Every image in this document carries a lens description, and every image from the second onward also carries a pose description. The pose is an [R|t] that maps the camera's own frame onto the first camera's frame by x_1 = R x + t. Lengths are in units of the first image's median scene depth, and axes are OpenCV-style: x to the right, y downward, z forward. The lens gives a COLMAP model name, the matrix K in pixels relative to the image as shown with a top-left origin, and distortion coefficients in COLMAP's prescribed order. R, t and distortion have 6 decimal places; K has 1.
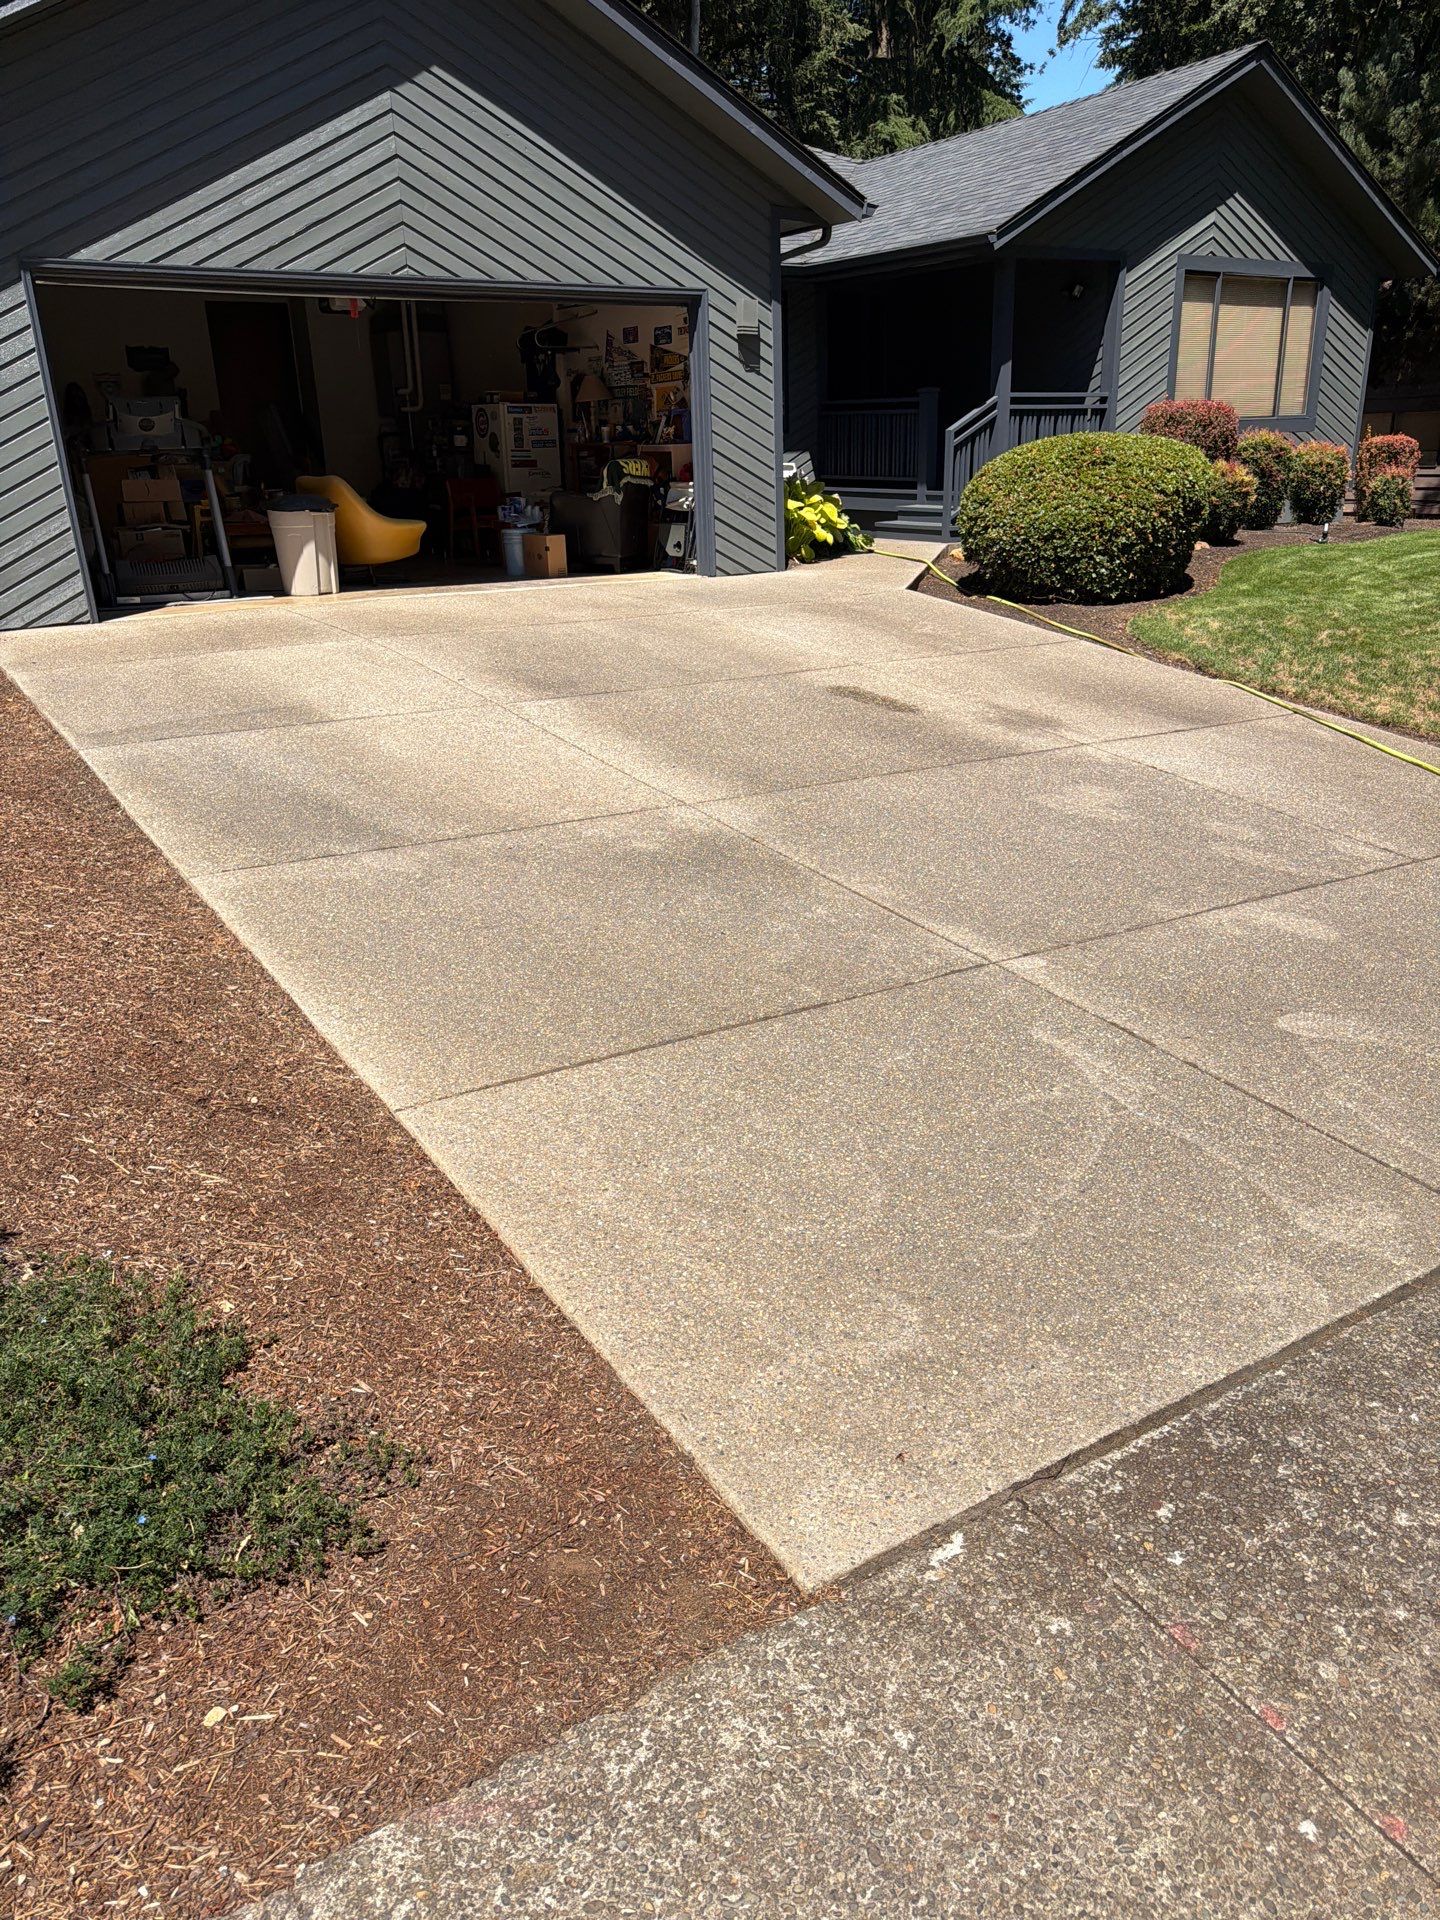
lens RADIAL K [[1351.0, 0, 720.0], [0, 1351.0, 960.0], [0, 0, 1]] dist [0.041118, -0.049768]
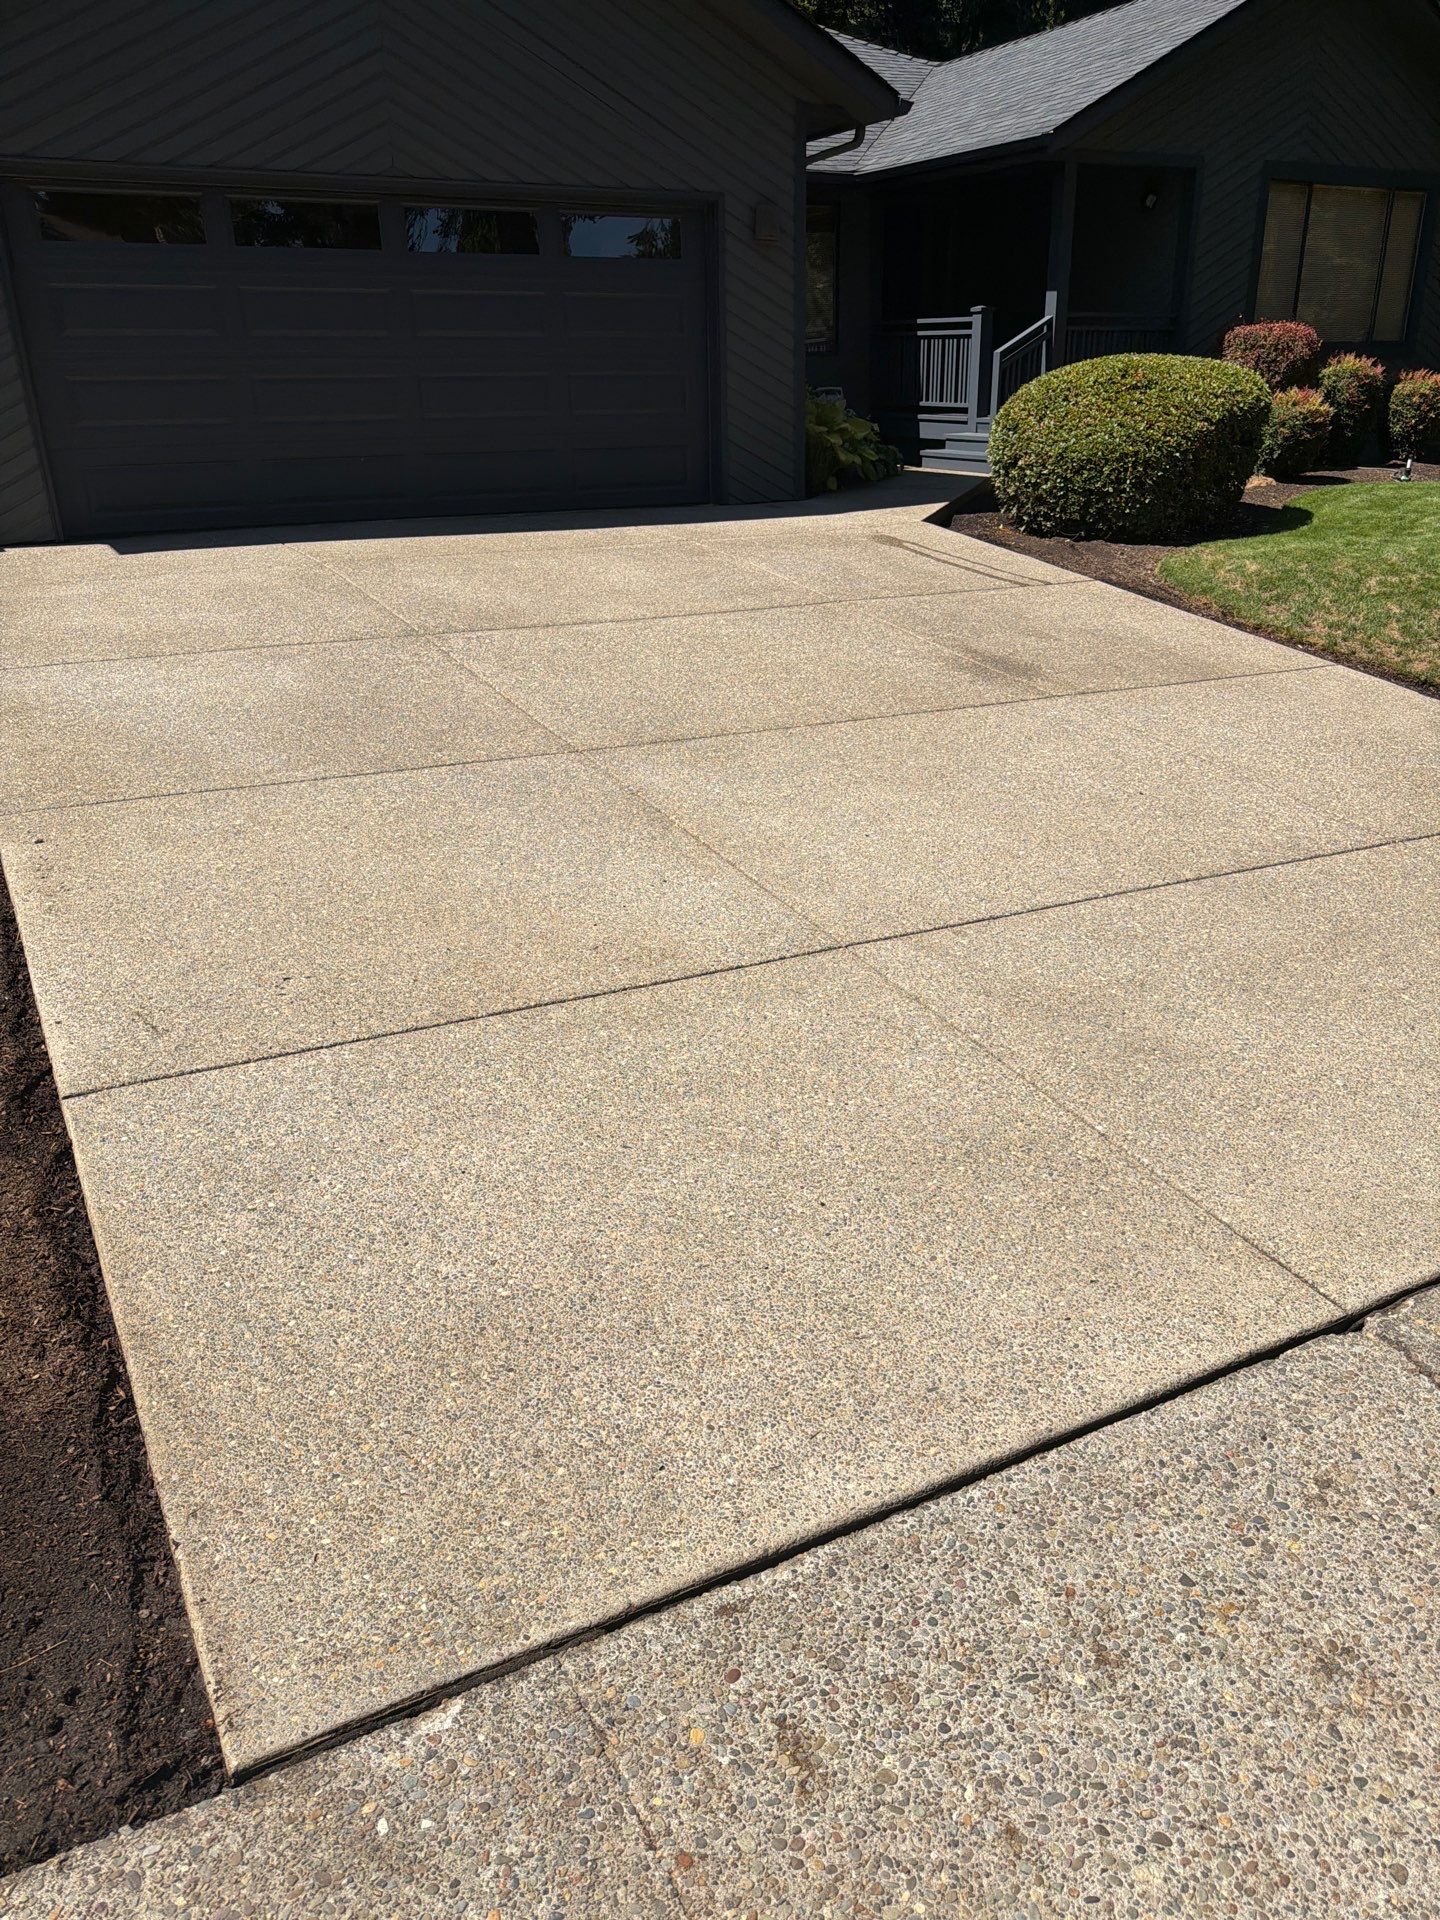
lens RADIAL K [[1359.3, 0, 712.5], [0, 1359.3, 954.3], [0, 0, 1]] dist [0.009752, -0.006993]
pose [[0.996396, 0.041171, -0.074167, 0.085237], [-0.038197, 0.998426, 0.041077, -0.011867], [0.075741, -0.038096, 0.996399, 0.055278]]
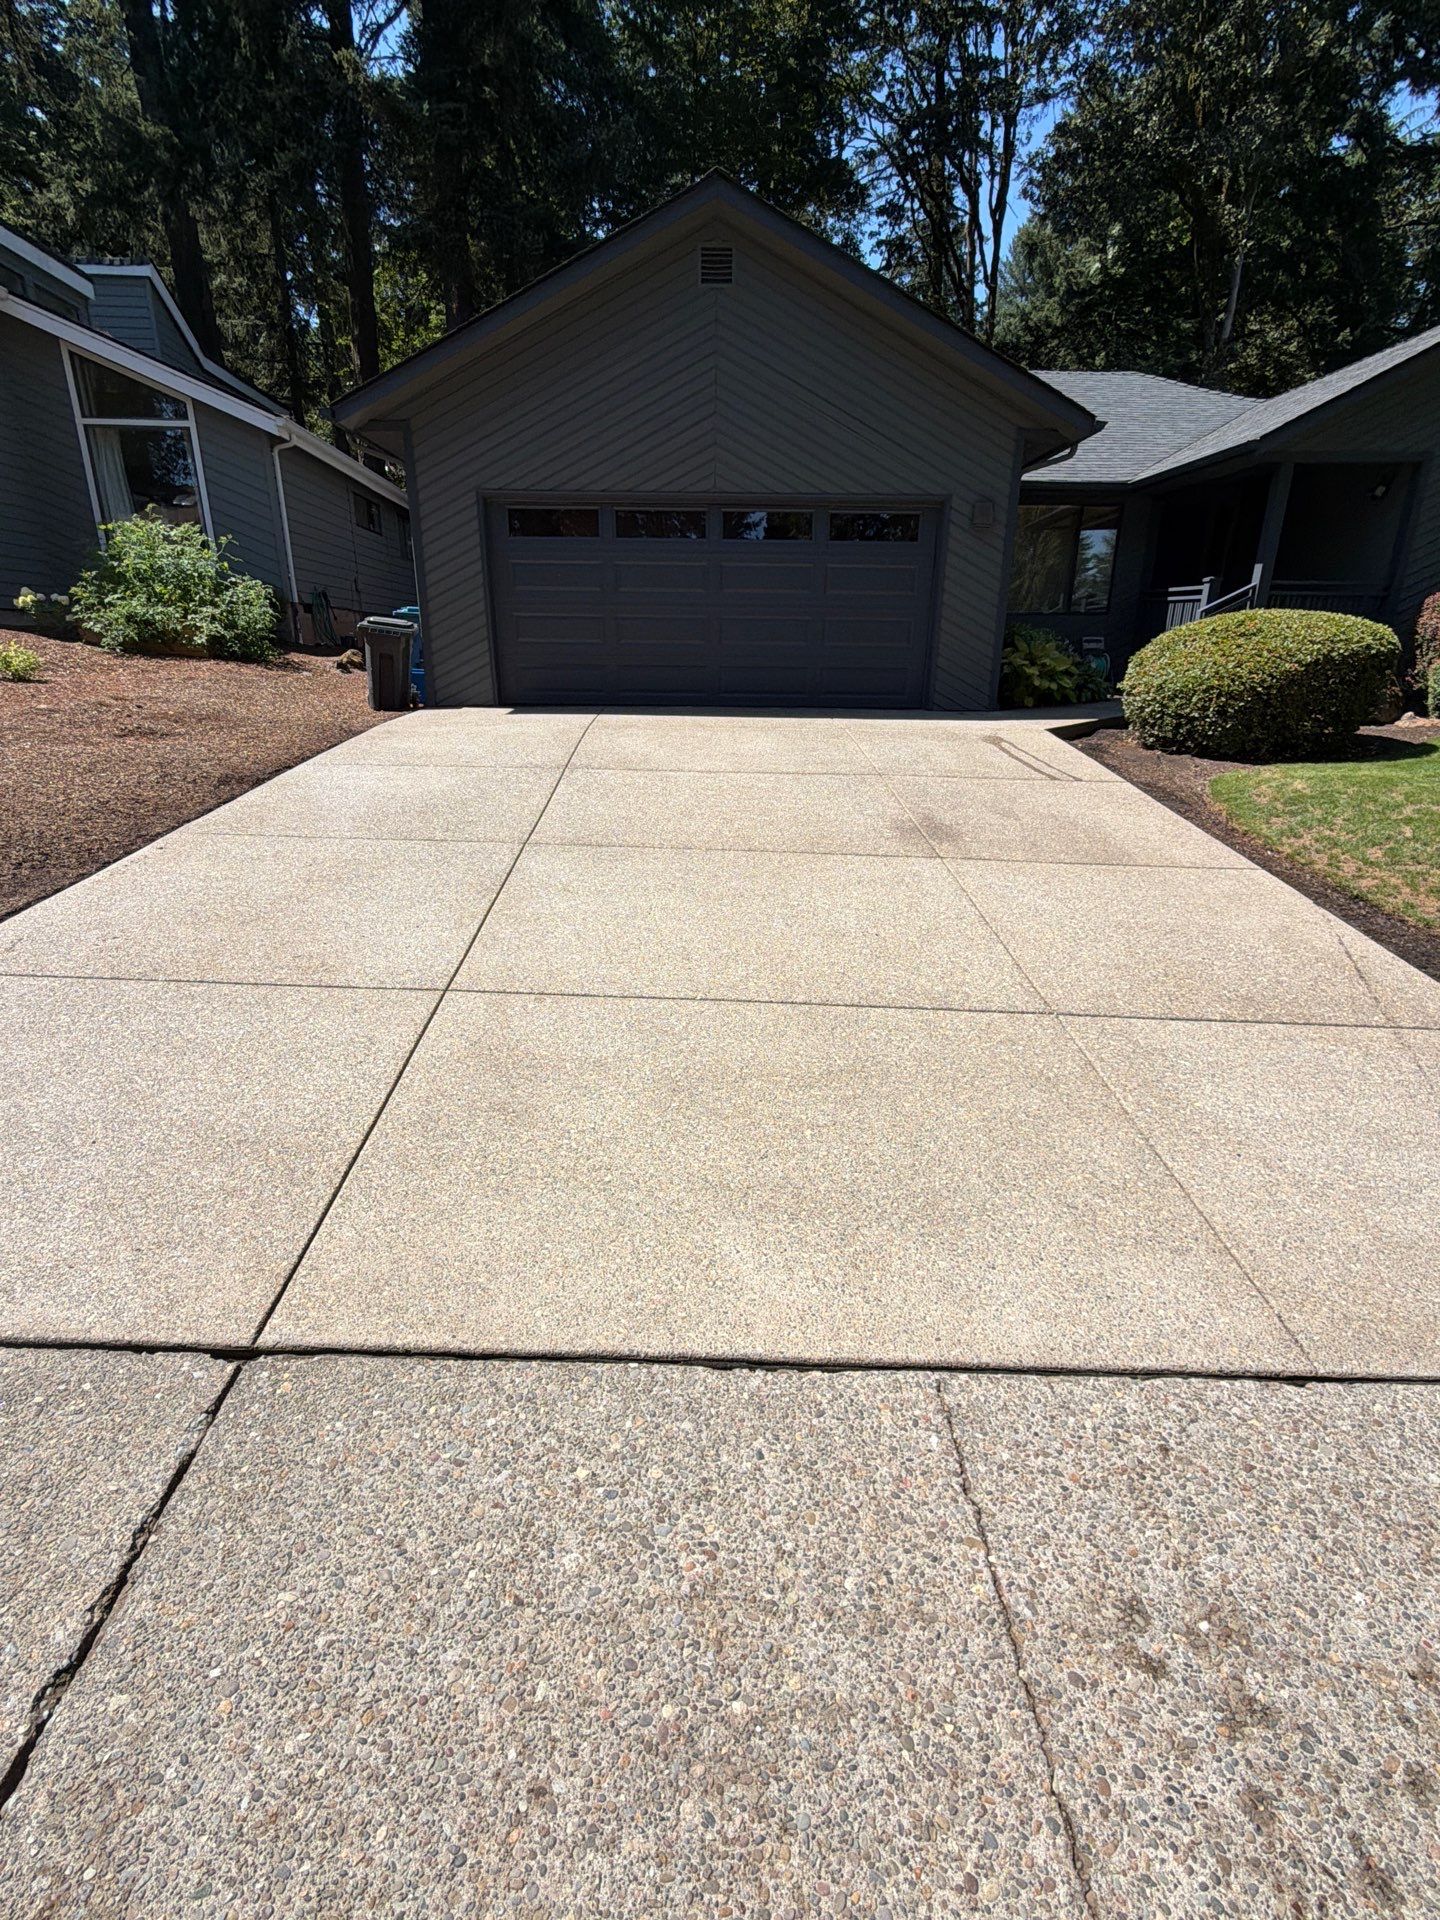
lens RADIAL K [[883.7, 0, 720.8], [0, 883.7, 954.9], [0, 0, 1]] dist [-0.000916, -0.000464]
pose [[0.842760, 0.210118, -0.495587, 0.370255], [-0.217822, 0.975042, 0.042983, -0.054052], [0.492250, 0.071726, 0.867494, 0.205817]]
